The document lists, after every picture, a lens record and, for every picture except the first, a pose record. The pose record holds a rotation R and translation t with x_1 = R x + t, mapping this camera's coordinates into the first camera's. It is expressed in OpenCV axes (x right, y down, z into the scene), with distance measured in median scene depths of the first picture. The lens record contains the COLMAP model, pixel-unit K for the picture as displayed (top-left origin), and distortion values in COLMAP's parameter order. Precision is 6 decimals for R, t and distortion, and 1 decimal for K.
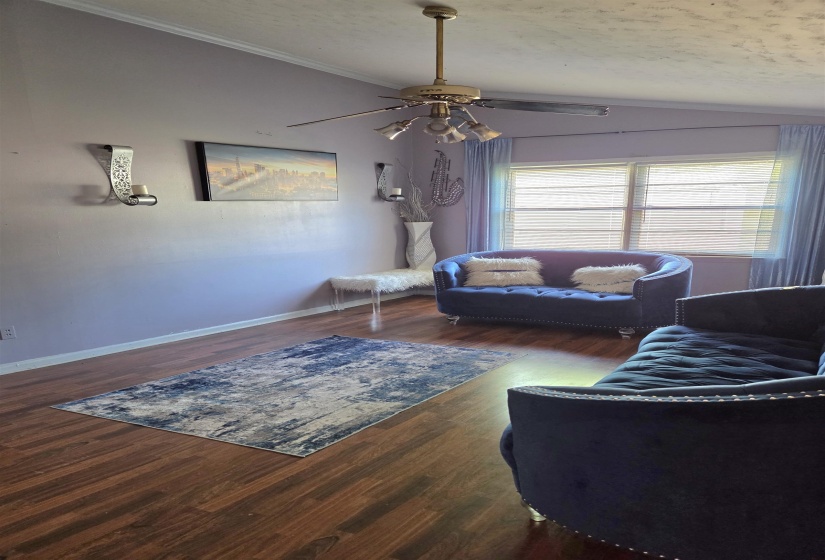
lens RADIAL K [[721.2, 0, 412.5], [0, 721.2, 280.0], [0, 0, 1]] dist [0.012409, 0.004969]
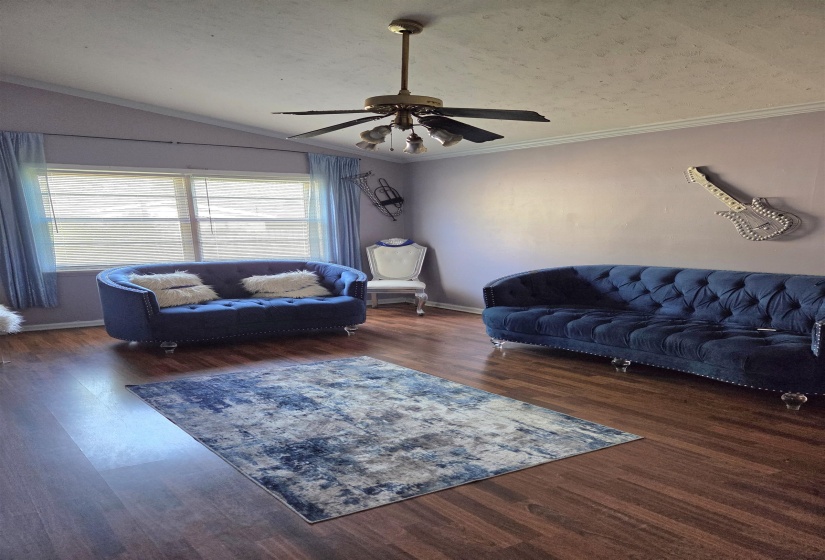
lens RADIAL K [[721.2, 0, 412.5], [0, 721.2, 280.0], [0, 0, 1]] dist [0.012409, 0.004969]
pose [[0.389565, -0.071220, 0.918241, -0.573320], [0.093510, 0.994912, 0.037495, -0.027691], [-0.916240, 0.071258, 0.394243, 0.369877]]
